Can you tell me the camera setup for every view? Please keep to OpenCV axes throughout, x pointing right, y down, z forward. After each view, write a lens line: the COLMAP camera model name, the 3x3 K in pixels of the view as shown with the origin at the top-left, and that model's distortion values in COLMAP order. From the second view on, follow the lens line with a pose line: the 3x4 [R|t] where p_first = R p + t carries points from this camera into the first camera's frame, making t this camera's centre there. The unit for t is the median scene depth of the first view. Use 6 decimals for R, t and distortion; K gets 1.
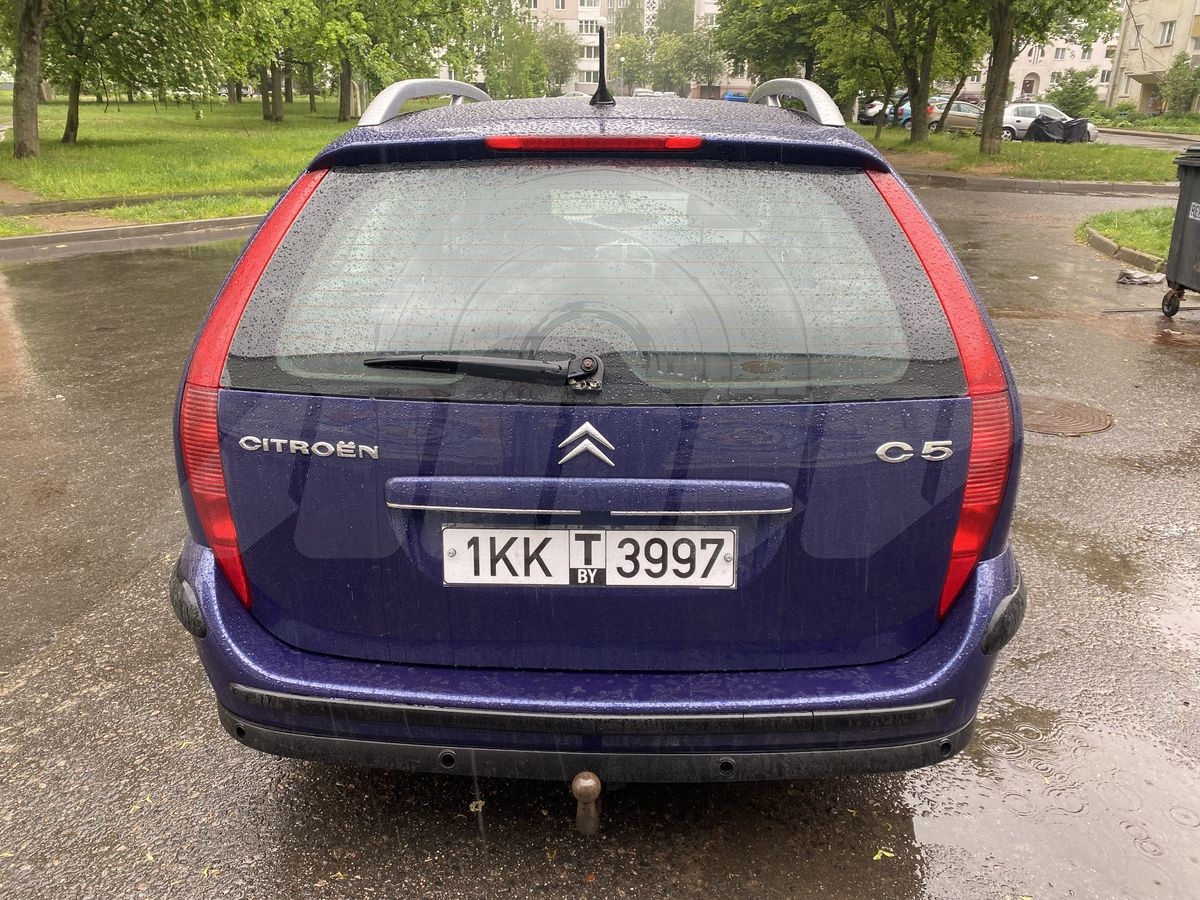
lens RADIAL K [[919.6, 0, 612.7], [0, 919.6, 451.0], [0, 0, 1]] dist [0.025217, -0.029828]
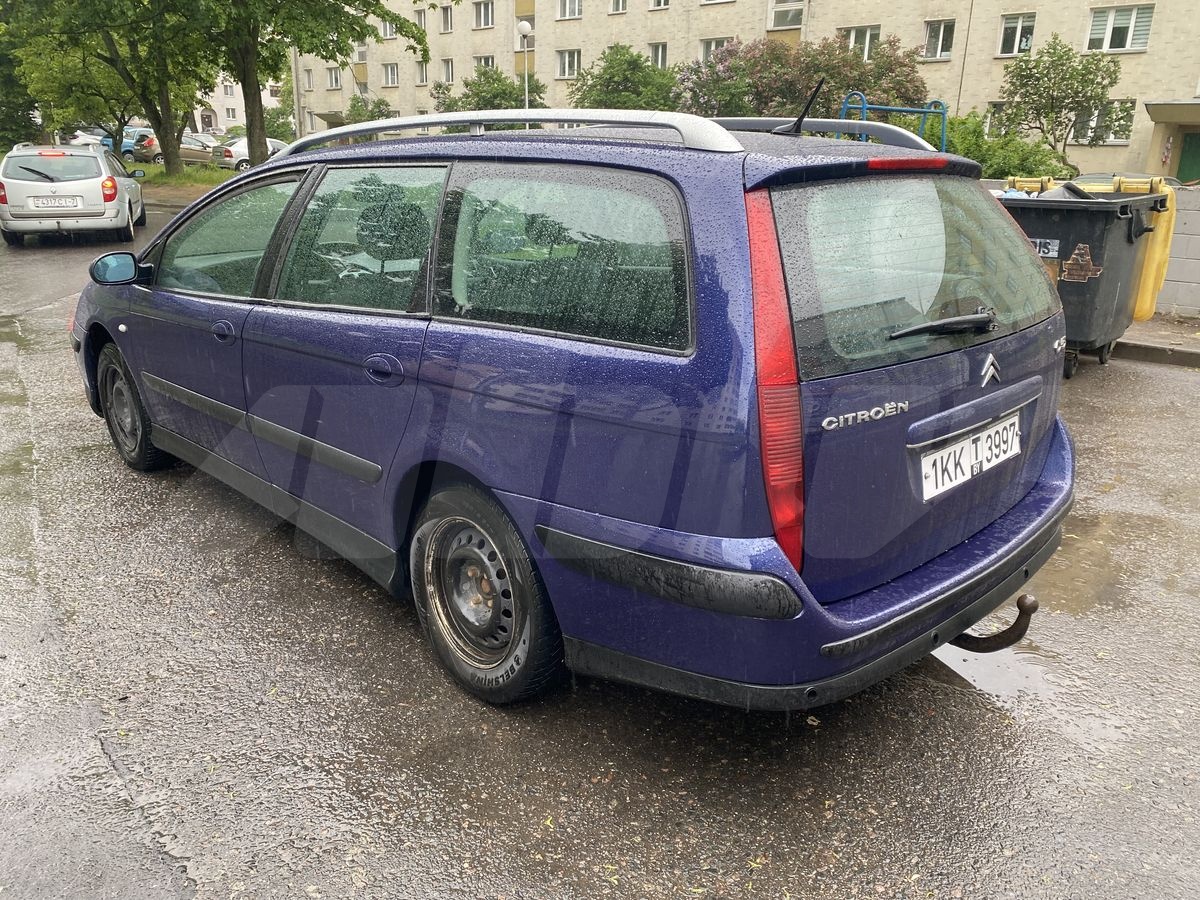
lens RADIAL K [[919.6, 0, 612.7], [0, 919.6, 451.0], [0, 0, 1]] dist [0.025217, -0.029828]
pose [[0.683639, -0.217209, 0.696748, -1.358423], [0.239946, 0.968506, 0.066497, -0.114019], [-0.689249, 0.121722, 0.714227, 0.370269]]
